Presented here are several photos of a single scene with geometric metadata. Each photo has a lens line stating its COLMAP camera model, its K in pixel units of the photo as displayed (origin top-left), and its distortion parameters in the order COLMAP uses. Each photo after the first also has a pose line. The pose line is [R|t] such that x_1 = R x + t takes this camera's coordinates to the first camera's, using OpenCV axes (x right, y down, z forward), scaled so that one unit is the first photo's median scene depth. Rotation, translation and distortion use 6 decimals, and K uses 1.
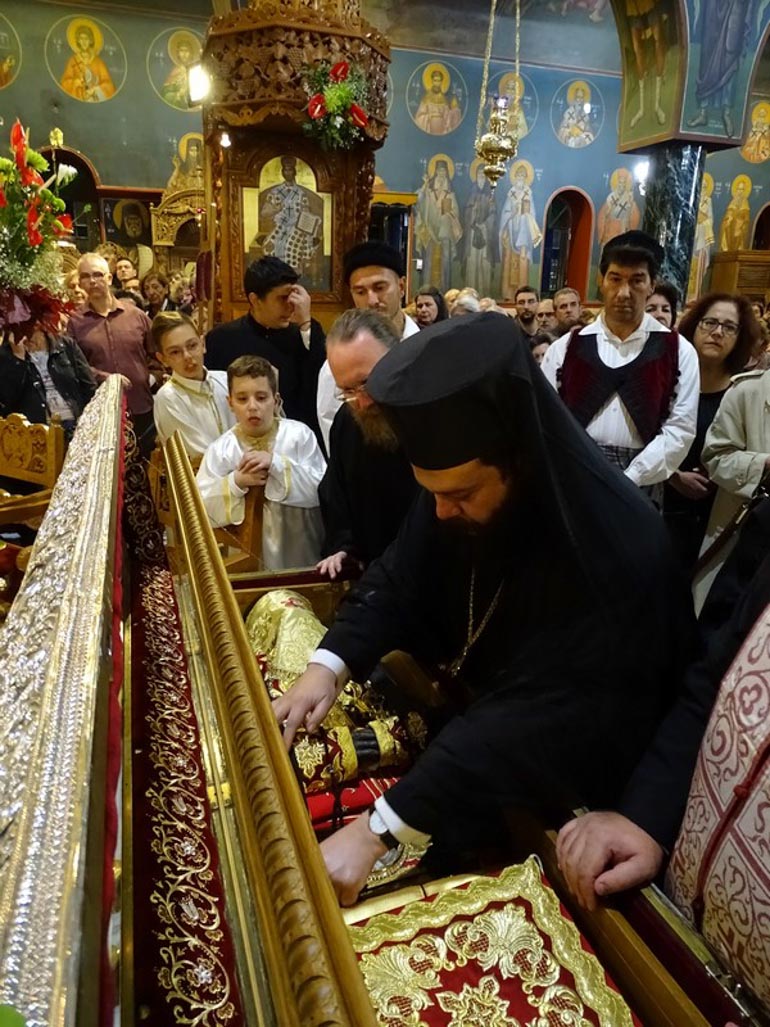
lens RADIAL K [[715.9, 0, 390.6], [0, 715.9, 507.9], [0, 0, 1]] dist [0.043826, -0.039926]
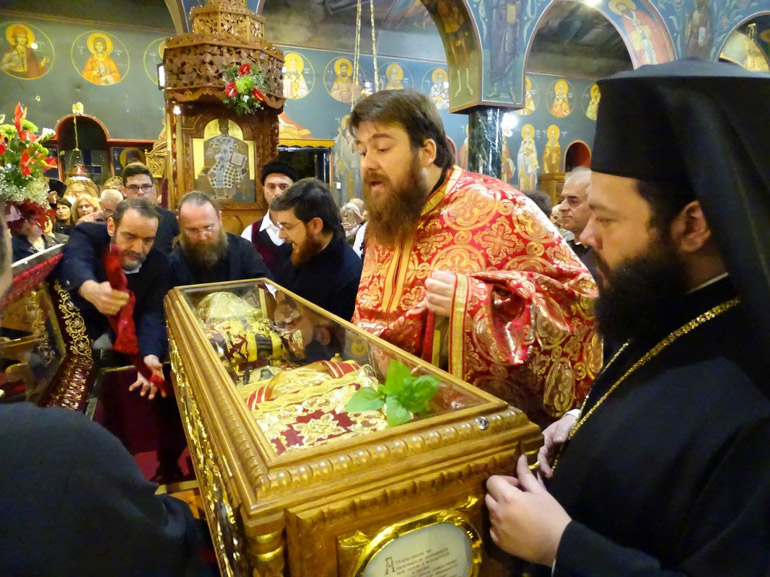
lens RADIAL K [[543.8, 0, 390.0], [0, 543.8, 288.0], [0, 0, 1]] dist [0.004720, -0.004273]
pose [[0.996388, -0.038265, 0.075801, 0.105863], [0.048785, 0.988636, -0.142194, 0.048831], [-0.069499, 0.145378, 0.986932, -0.109780]]
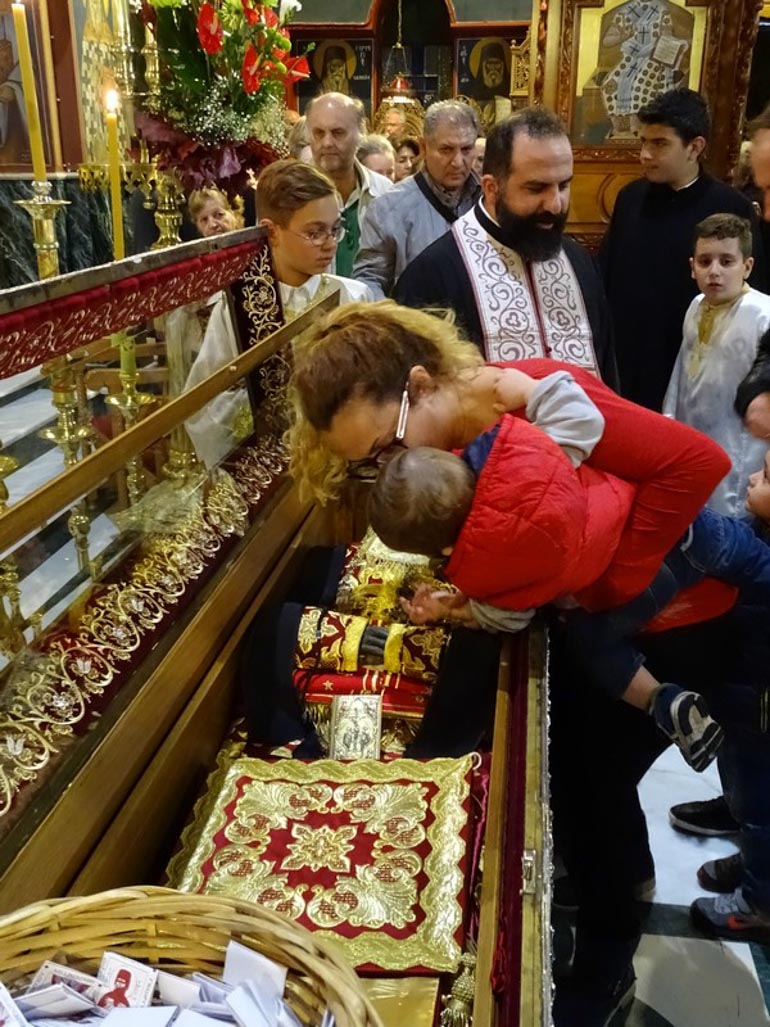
lens RADIAL K [[1014.6, 0, 369.6], [0, 1014.6, 515.9], [0, 0, 1]] dist [-0.018120, 0.009140]
pose [[0.885421, 0.139155, -0.443470, 0.131809], [-0.120131, 0.990225, 0.070869, 0.026951], [0.448997, -0.009474, 0.893483, -0.034762]]
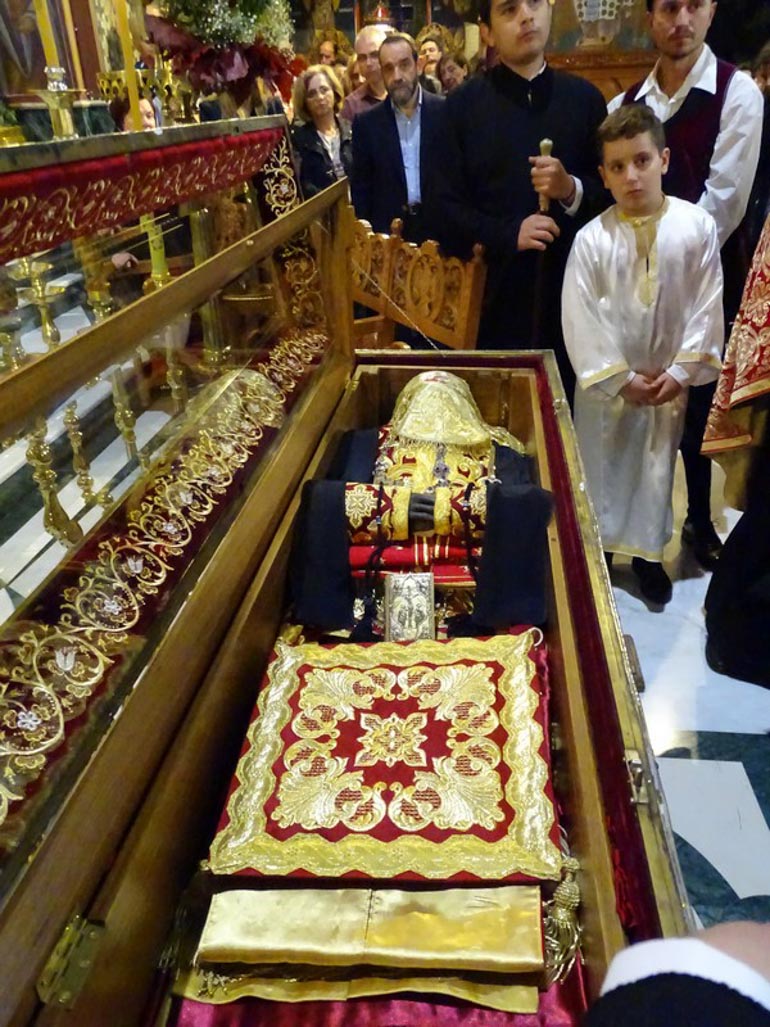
lens RADIAL K [[823.6, 0, 364.6], [0, 823.6, 507.0], [0, 0, 1]] dist [0.006260, 0.003479]
pose [[0.889817, 0.150843, -0.430664, 0.091848], [-0.072499, 0.978528, 0.192944, 0.035135], [0.450521, -0.140462, 0.881647, 0.013464]]
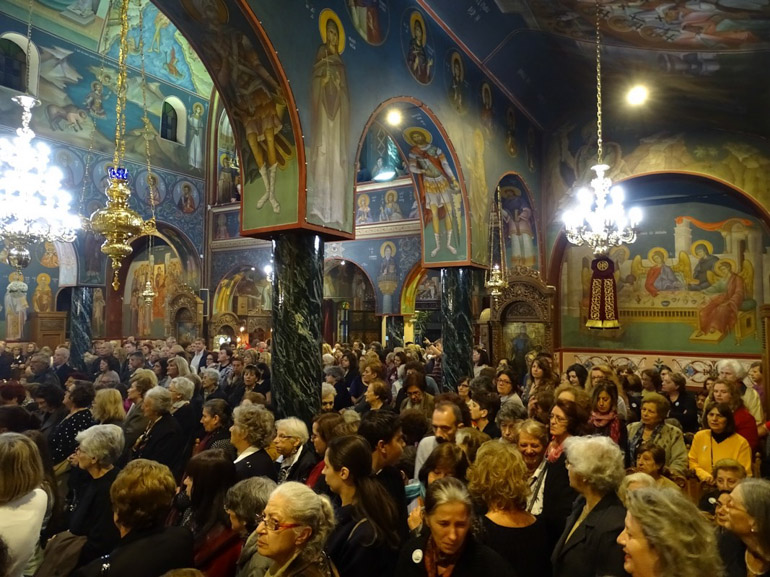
lens RADIAL K [[546.7, 0, 385.3], [0, 546.7, 284.5], [0, 0, 1]] dist [-0.004285, -0.001200]
pose [[0.770160, 0.015721, 0.637657, 0.598078], [0.207818, 0.938963, -0.274152, 0.311298], [-0.603046, 0.343658, 0.719885, -1.211046]]
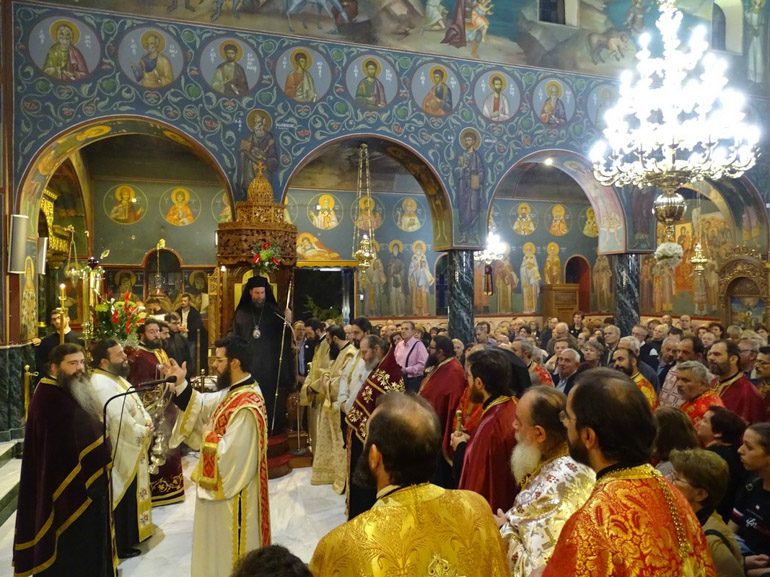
lens RADIAL K [[546.7, 0, 385.3], [0, 546.7, 284.5], [0, 0, 1]] dist [-0.004285, -0.001200]
pose [[0.998998, -0.027528, -0.035293, 0.291931], [0.015500, 0.952490, -0.304175, 0.062572], [0.041990, 0.303323, 0.951962, -0.515816]]
